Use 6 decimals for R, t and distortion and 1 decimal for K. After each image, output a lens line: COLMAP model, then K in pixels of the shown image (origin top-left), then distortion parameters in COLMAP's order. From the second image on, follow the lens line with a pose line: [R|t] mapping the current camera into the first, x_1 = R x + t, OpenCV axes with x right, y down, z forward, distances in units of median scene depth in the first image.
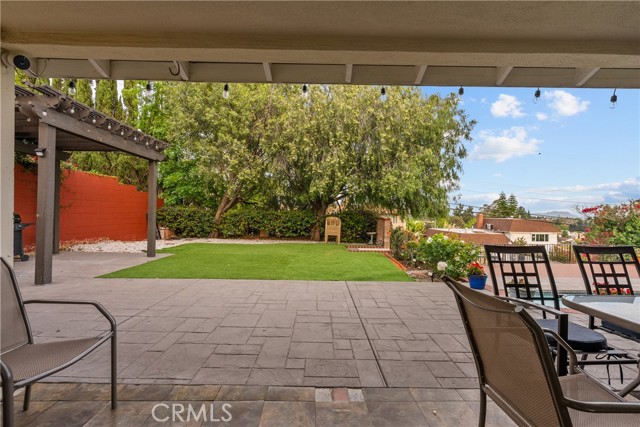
lens RADIAL K [[290.8, 0, 317.7], [0, 290.8, 214.8], [0, 0, 1]] dist [-0.001023, 0.001459]
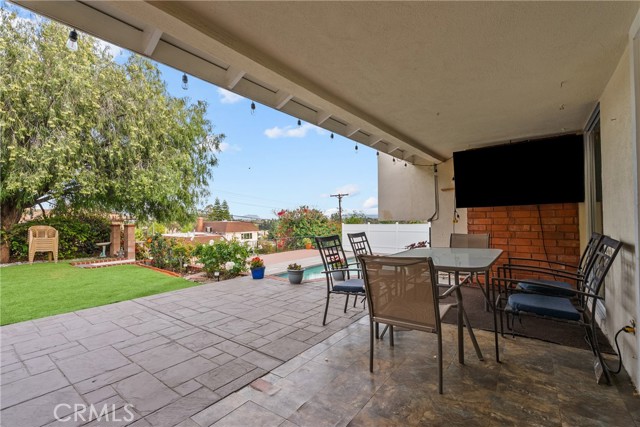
lens RADIAL K [[290.8, 0, 317.7], [0, 290.8, 214.8], [0, 0, 1]] dist [-0.001023, 0.001459]
pose [[0.608349, -0.012218, 0.793576, -0.128224], [0.024875, 0.999684, -0.003678, 0.000414], [-0.793280, 0.021977, 0.608461, 0.034082]]
